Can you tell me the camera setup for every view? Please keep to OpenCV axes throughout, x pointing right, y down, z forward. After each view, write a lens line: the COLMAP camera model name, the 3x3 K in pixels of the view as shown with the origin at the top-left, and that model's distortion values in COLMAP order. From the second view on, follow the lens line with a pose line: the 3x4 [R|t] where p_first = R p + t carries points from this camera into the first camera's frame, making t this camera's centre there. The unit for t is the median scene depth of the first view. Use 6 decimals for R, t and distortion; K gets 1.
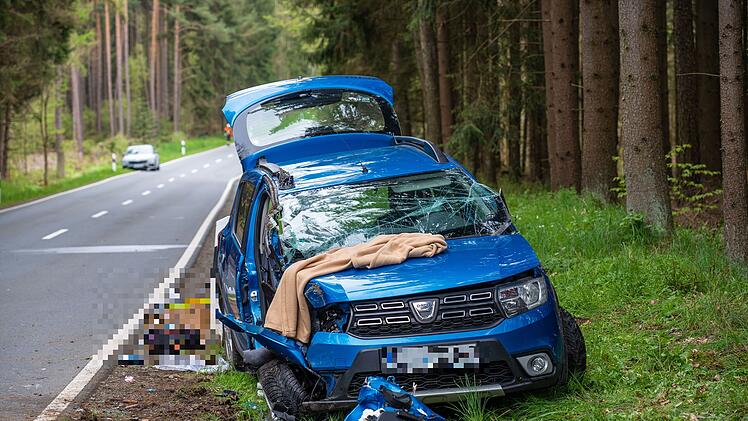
lens RADIAL K [[2312.6, 0, 374.0], [0, 2312.6, 210.5], [0, 0, 1]] dist [0.053817, -0.009962]
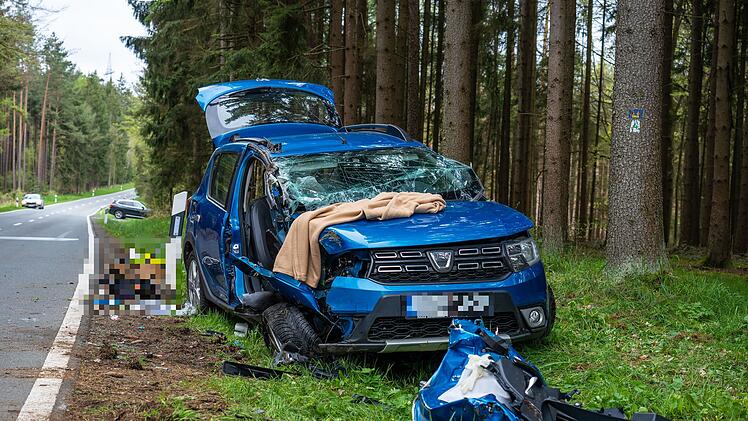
lens RADIAL K [[1174.5, 0, 374.0], [0, 1174.5, 210.5], [0, 0, 1]] dist [0.012676, 0.022835]
pose [[0.979524, 0.060403, 0.192052, -0.105031], [-0.053352, 0.997706, -0.041676, 0.041753], [-0.194129, 0.030576, 0.980499, 0.455466]]
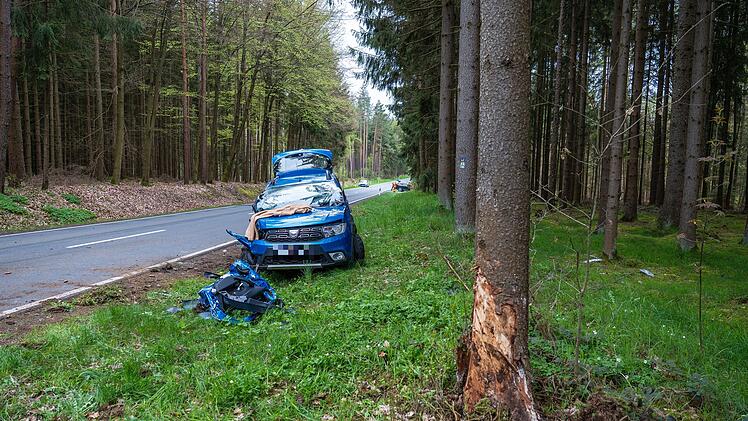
lens RADIAL K [[601.0, 0, 374.0], [0, 601.0, 210.5], [0, 0, 1]] dist [0.001076, 0.000039]
pose [[0.991657, 0.048654, -0.119367, 0.180070], [-0.046529, 0.998706, 0.020530, -0.000799], [0.120211, -0.014805, 0.992638, 0.317752]]
